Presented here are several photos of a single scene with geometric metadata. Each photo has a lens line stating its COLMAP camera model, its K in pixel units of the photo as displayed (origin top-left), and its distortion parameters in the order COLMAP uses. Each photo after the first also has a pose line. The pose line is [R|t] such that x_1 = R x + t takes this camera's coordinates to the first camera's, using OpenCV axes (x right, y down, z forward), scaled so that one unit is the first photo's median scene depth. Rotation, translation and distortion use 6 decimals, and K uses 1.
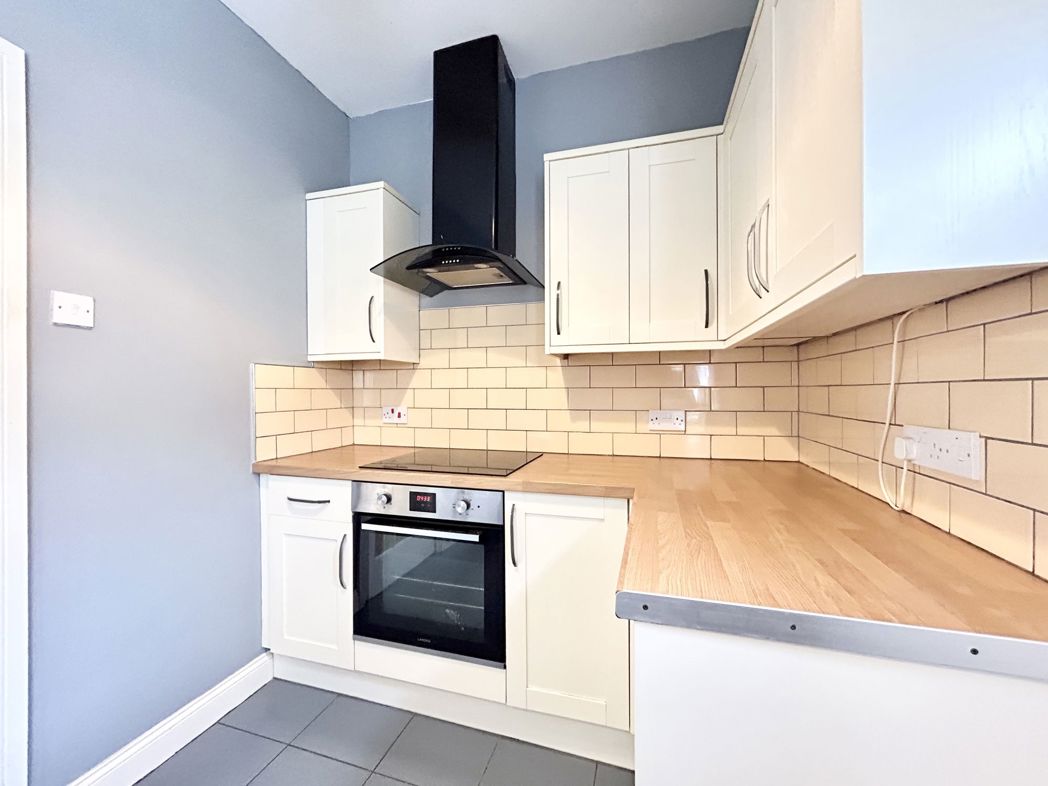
lens RADIAL K [[425.6, 0, 522.5], [0, 425.6, 392.0], [0, 0, 1]] dist [0.000075, 0.000005]
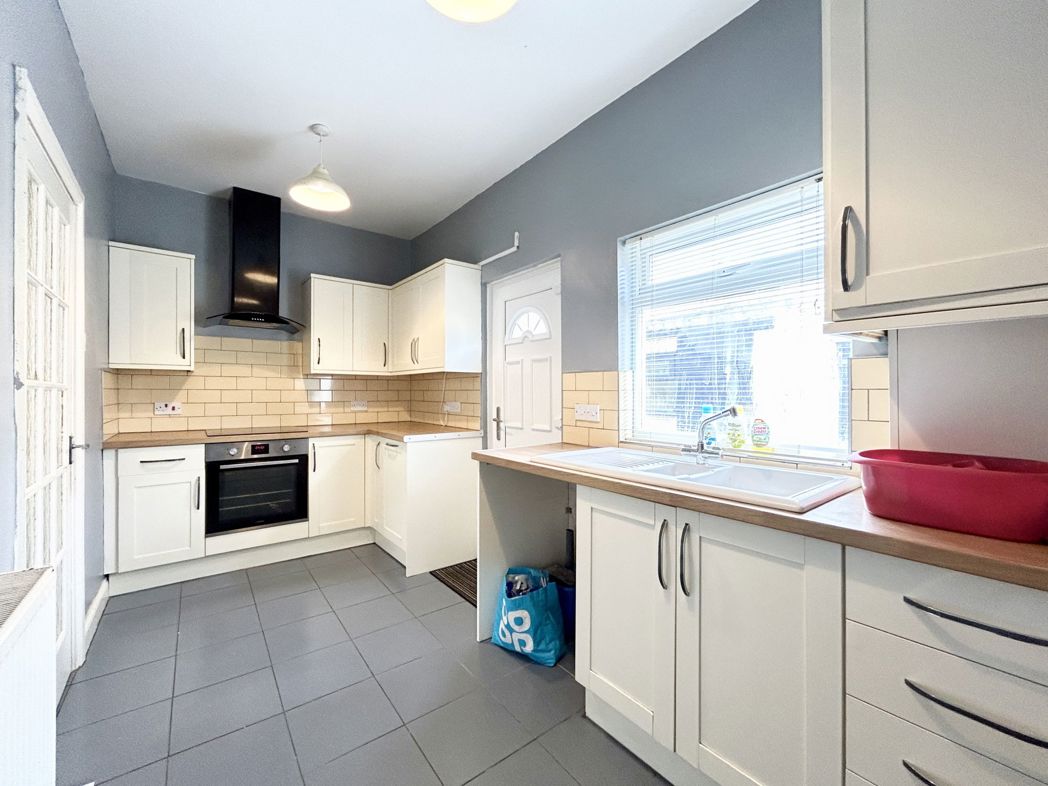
lens RADIAL K [[425.6, 0, 522.5], [0, 425.6, 392.0], [0, 0, 1]] dist [0.000075, 0.000005]
pose [[0.574534, 0.004734, 0.818467, -1.000437], [-0.003340, 0.999989, -0.003439, 0.002023], [-0.818474, -0.000757, 0.574543, -0.952507]]
